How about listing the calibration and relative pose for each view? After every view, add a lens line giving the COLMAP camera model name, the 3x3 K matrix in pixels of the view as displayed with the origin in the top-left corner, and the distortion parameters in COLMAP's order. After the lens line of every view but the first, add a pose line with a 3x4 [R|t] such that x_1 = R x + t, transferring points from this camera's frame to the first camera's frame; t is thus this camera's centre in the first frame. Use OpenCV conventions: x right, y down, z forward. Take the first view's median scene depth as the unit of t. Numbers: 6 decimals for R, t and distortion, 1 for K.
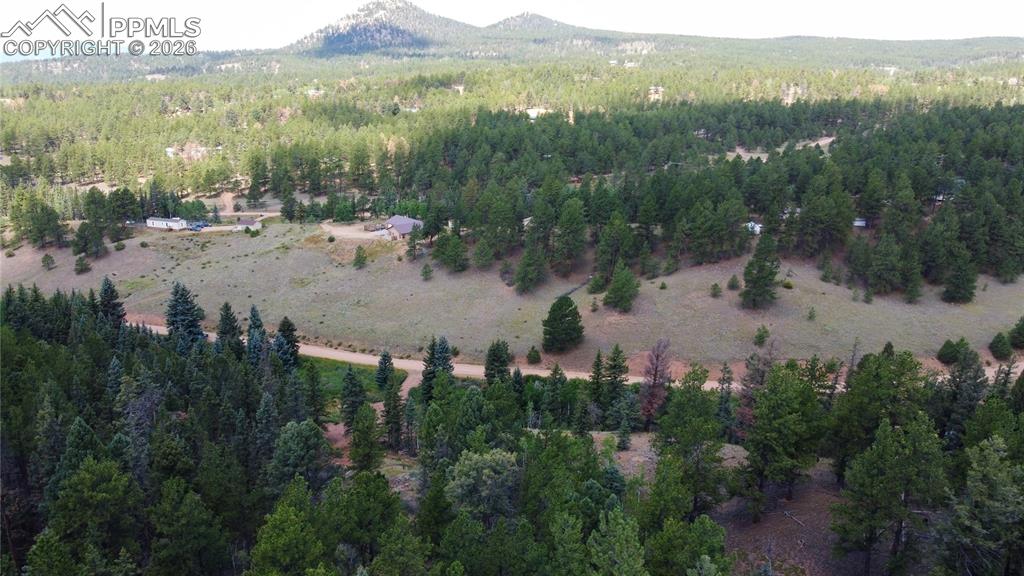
lens RADIAL K [[750.4, 0, 511.8], [0, 750.4, 289.1], [0, 0, 1]] dist [-0.008026, -0.003122]
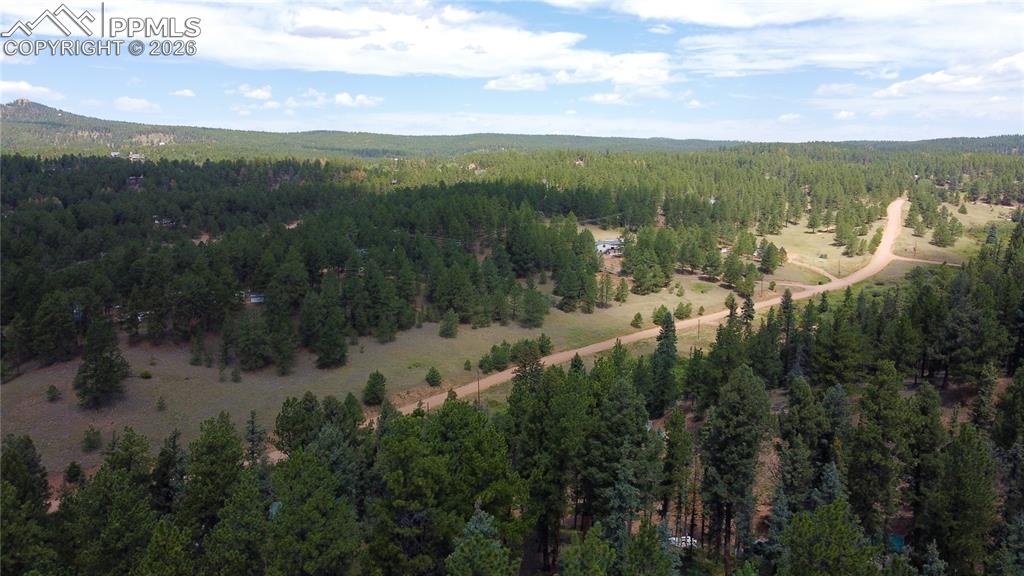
lens RADIAL K [[750.4, 0, 510.7], [0, 750.4, 287.8], [0, 0, 1]] dist [-0.008026, -0.003122]
pose [[0.860129, -0.087721, 0.502477, 0.292827], [0.149368, 0.985234, -0.083685, 0.031120], [-0.487717, 0.147034, 0.860531, -0.002495]]
